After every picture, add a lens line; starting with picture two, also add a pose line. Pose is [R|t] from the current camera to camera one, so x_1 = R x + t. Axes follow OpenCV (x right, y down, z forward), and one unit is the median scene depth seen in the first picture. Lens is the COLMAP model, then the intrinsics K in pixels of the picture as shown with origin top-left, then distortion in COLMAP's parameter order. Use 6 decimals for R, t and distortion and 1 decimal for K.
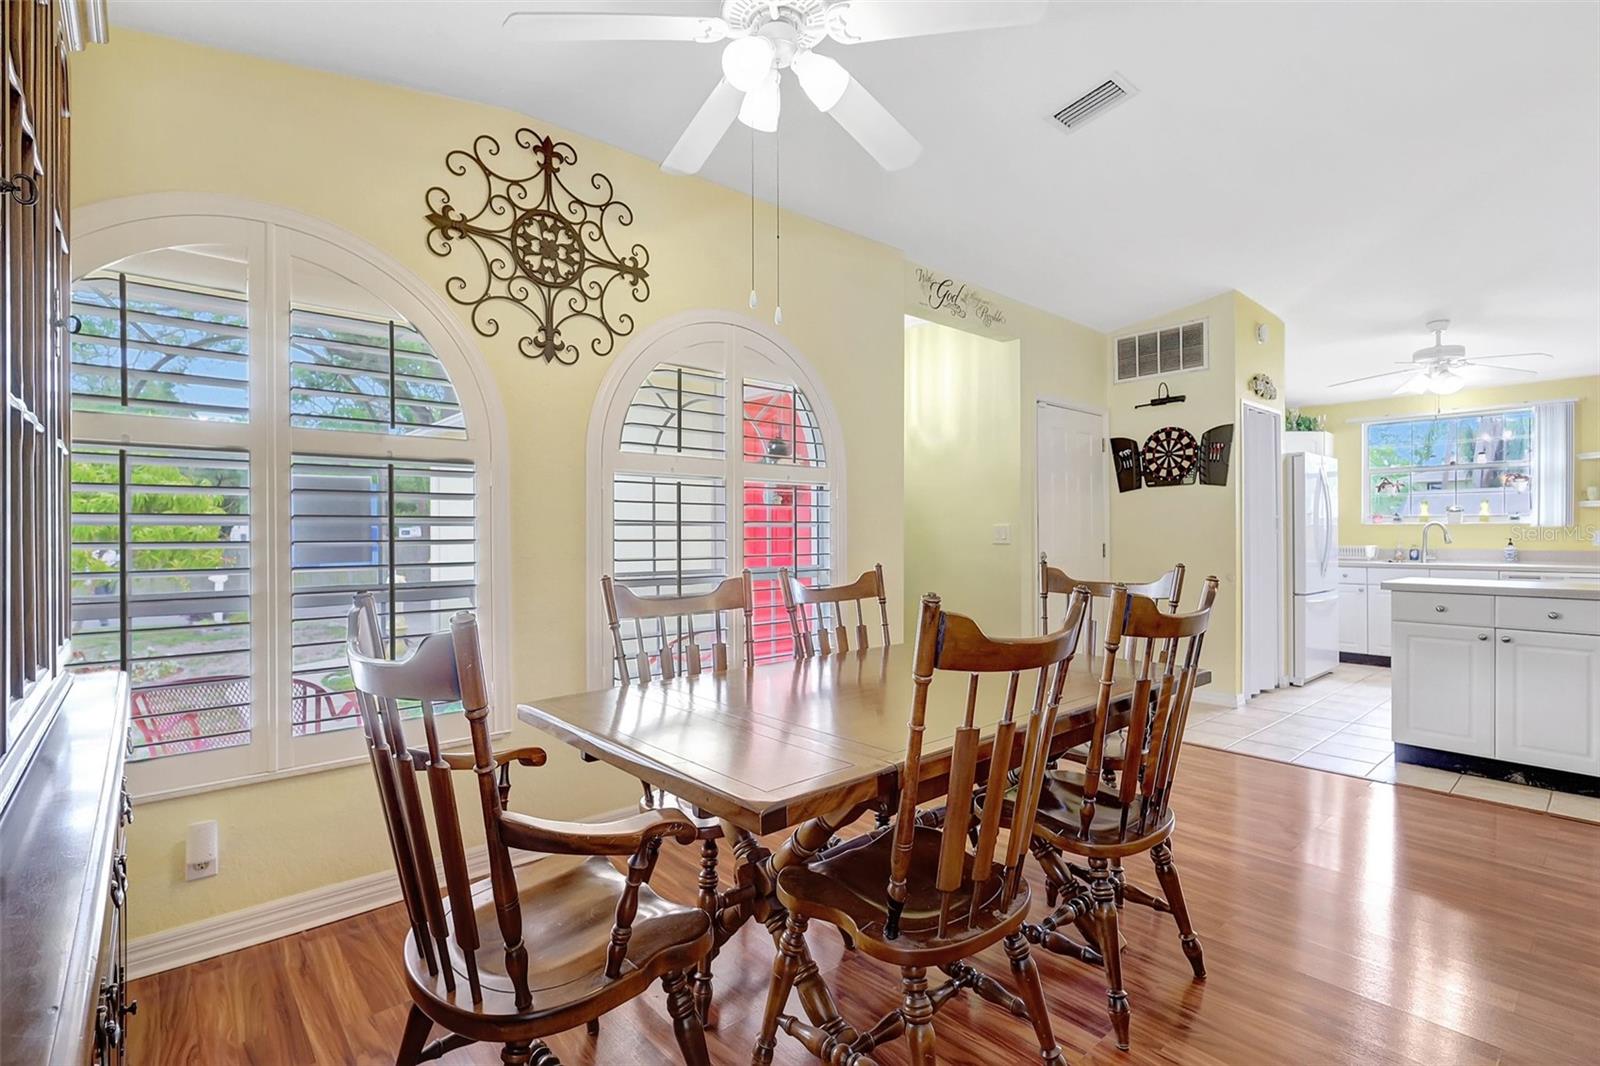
lens RADIAL K [[747.5, 0, 799.2], [0, 747.5, 531.5], [0, 0, 1]] dist [0.000999, -0.001446]
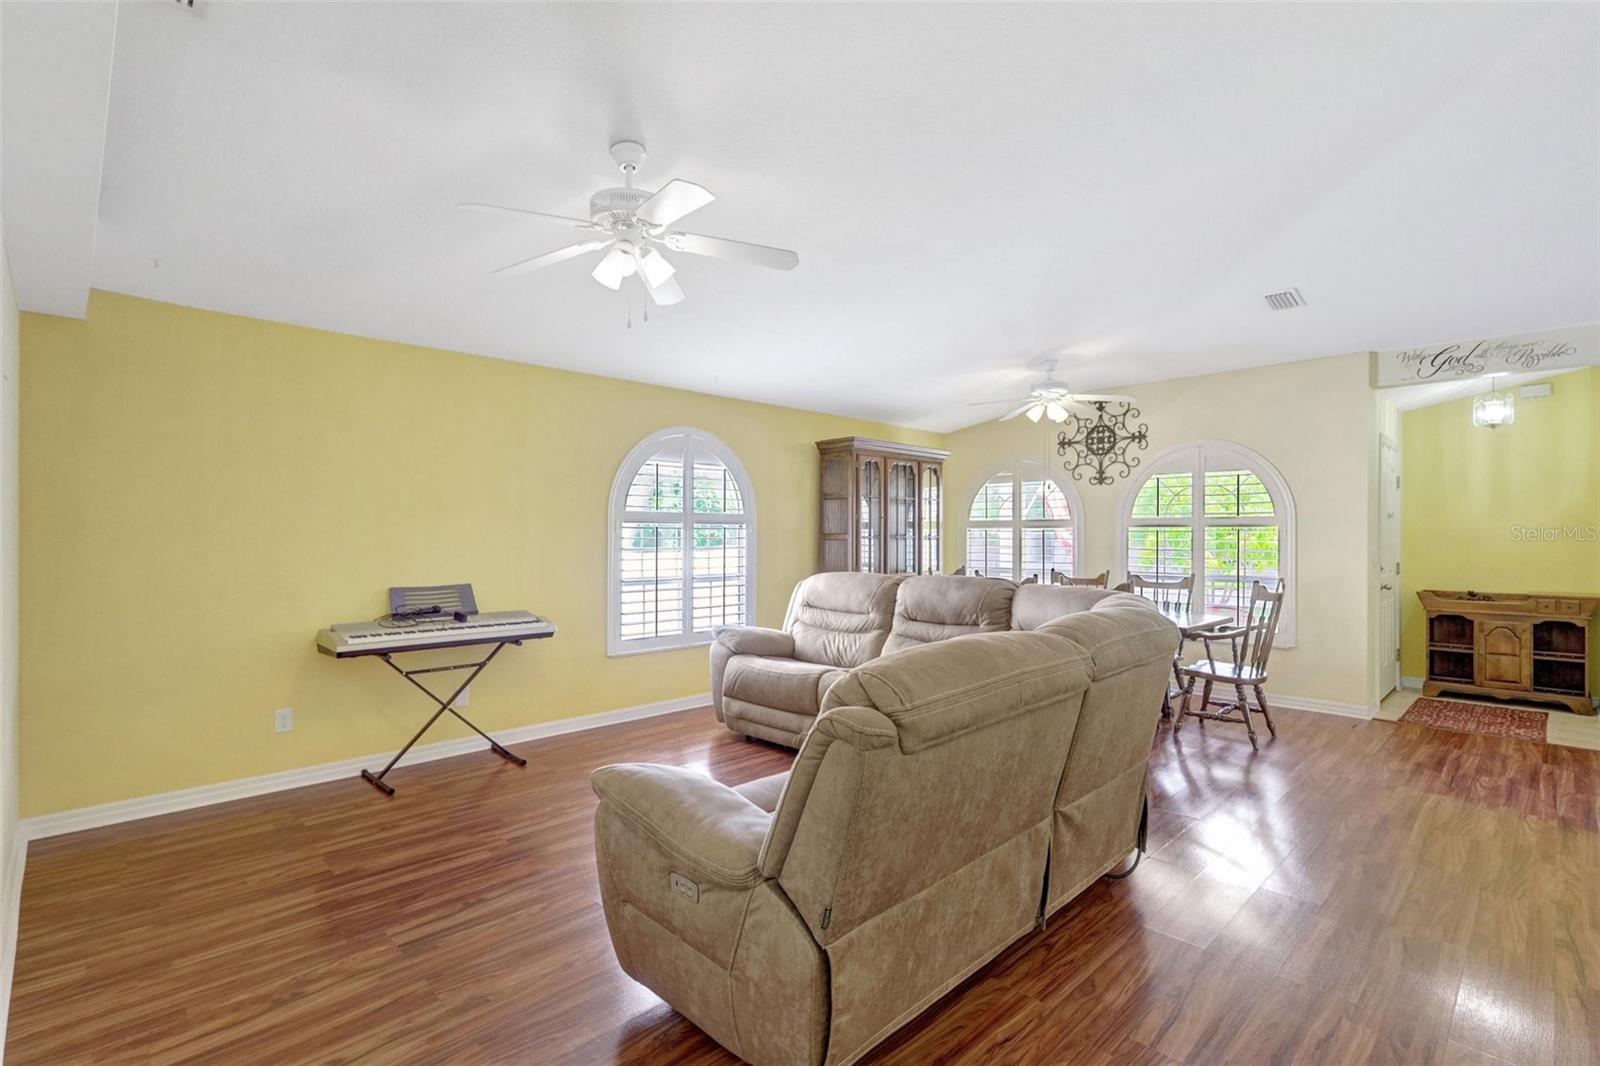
lens RADIAL K [[747.5, 0, 790.4], [0, 747.5, 537.2], [0, 0, 1]] dist [0.000999, -0.001446]
pose [[0.063401, 0.003285, -0.997983, 2.027125], [0.000476, 0.999994, 0.003322, -0.058100], [0.997988, -0.000685, 0.063399, -0.192952]]
